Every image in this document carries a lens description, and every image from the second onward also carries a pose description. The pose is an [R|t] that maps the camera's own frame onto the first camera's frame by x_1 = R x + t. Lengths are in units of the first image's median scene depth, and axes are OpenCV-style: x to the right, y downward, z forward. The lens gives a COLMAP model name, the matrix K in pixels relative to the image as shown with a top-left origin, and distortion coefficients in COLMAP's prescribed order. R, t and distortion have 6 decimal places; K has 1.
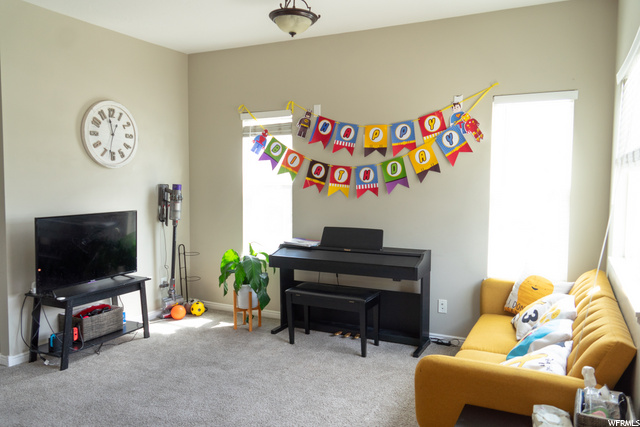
lens RADIAL K [[501.5, 0, 318.3], [0, 501.5, 212.0], [0, 0, 1]] dist [0.013162, 0.009549]
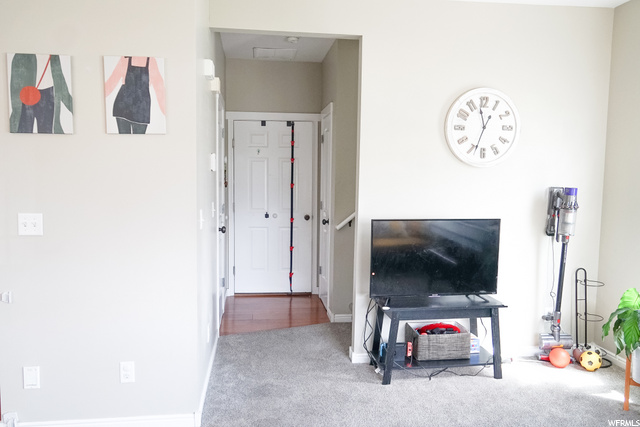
lens RADIAL K [[501.5, 0, 320.9], [0, 501.5, 217.0], [0, 0, 1]] dist [0.013162, 0.009549]
pose [[0.566993, 0.066279, -0.821052, 0.141030], [-0.061179, 0.997393, 0.038265, -0.019976], [0.821448, 0.028536, 0.569569, 0.303829]]
